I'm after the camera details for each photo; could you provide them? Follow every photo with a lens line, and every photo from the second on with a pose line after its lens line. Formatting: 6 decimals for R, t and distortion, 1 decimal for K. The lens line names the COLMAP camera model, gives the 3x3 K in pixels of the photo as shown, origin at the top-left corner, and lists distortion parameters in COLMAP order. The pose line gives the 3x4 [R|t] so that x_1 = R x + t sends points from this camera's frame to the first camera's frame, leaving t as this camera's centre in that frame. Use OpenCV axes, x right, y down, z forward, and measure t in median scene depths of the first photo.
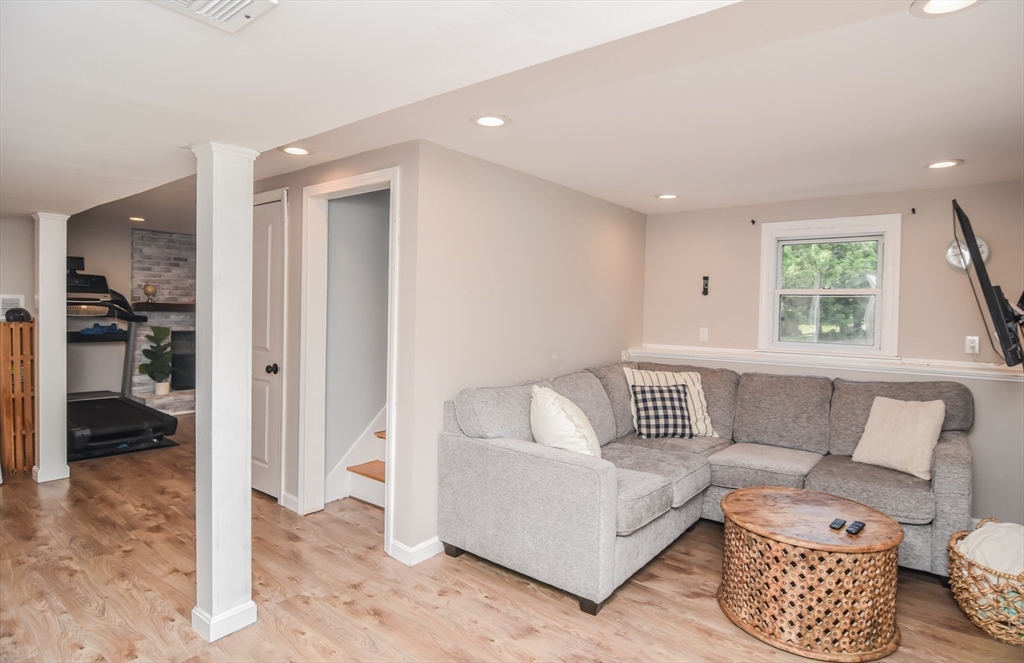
lens RADIAL K [[552.1, 0, 515.7], [0, 552.1, 316.0], [0, 0, 1]] dist [-0.011025, -0.007396]
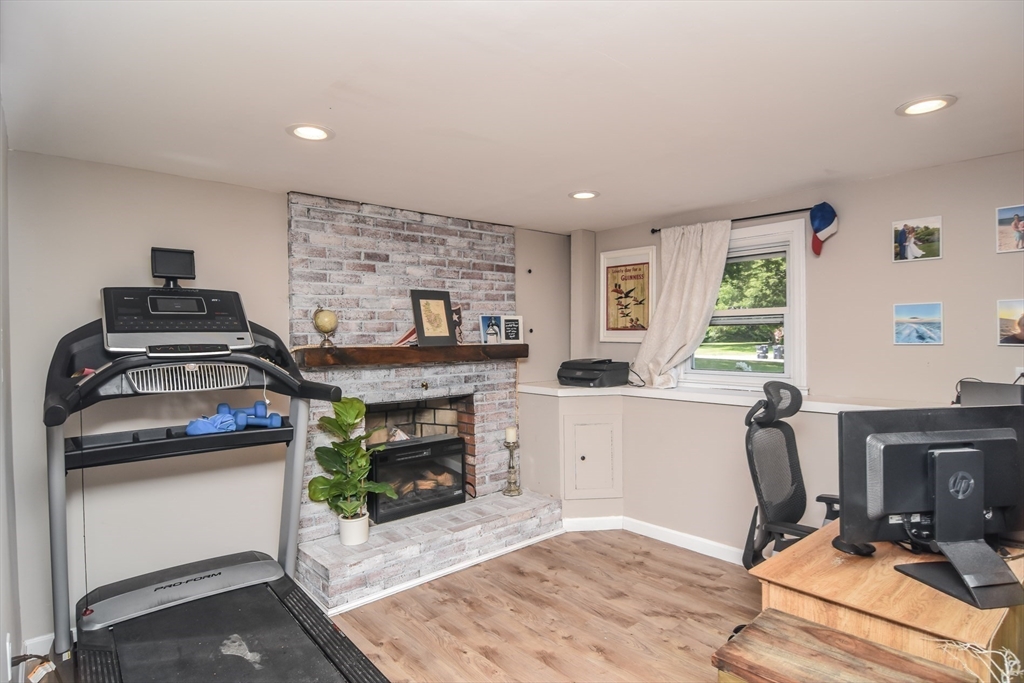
lens RADIAL K [[548.9, 0, 506.7], [0, 548.9, 334.2], [0, 0, 1]] dist [-0.010206, -0.007014]
pose [[0.981477, -0.033549, -0.188622, -0.800502], [0.030504, 0.999354, -0.019024, -0.042486], [0.189138, 0.012918, 0.981865, 1.067386]]
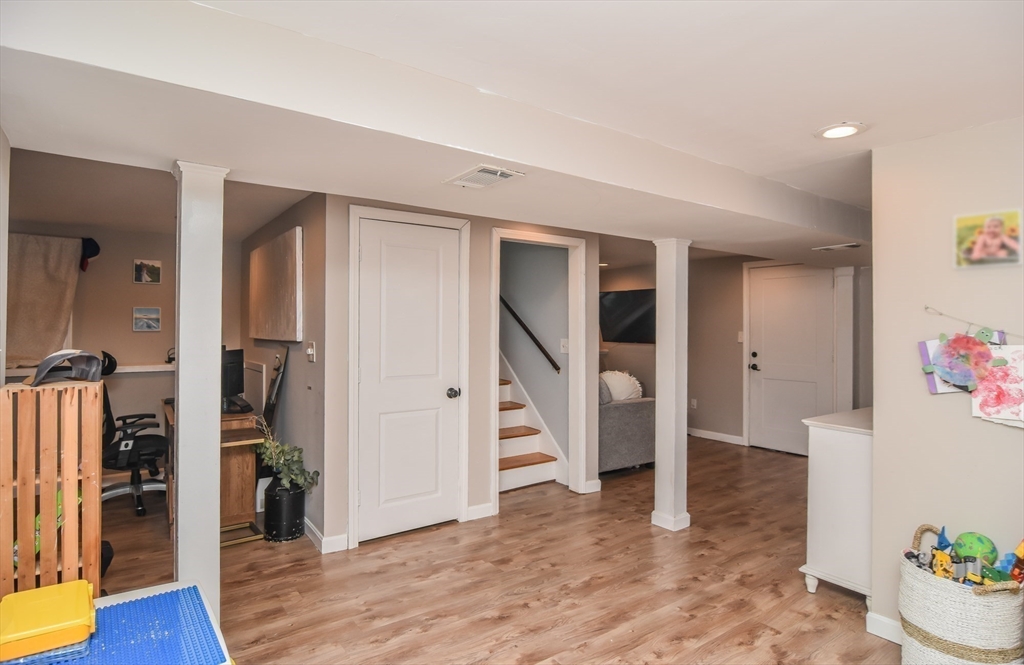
lens RADIAL K [[552.1, 0, 515.4], [0, 552.1, 326.2], [0, 0, 1]] dist [-0.011025, -0.007396]
pose [[0.268348, -0.017148, 0.963169, -1.477657], [0.014172, 0.999804, 0.013852, -0.042053], [-0.963218, 0.009933, 0.268538, 0.655435]]
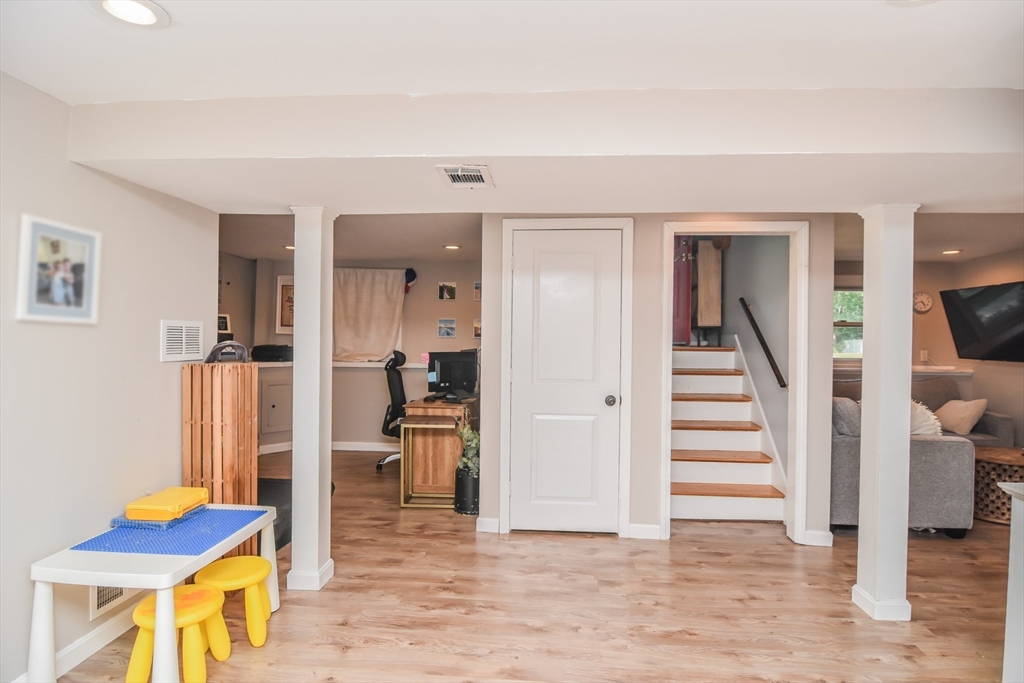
lens RADIAL K [[548.9, 0, 516.5], [0, 548.9, 345.2], [0, 0, 1]] dist [-0.010206, -0.007014]
pose [[0.829298, -0.017024, 0.558547, -1.192987], [0.011927, 0.999847, 0.012765, -0.017649], [-0.558679, -0.003924, 0.829375, 0.309962]]
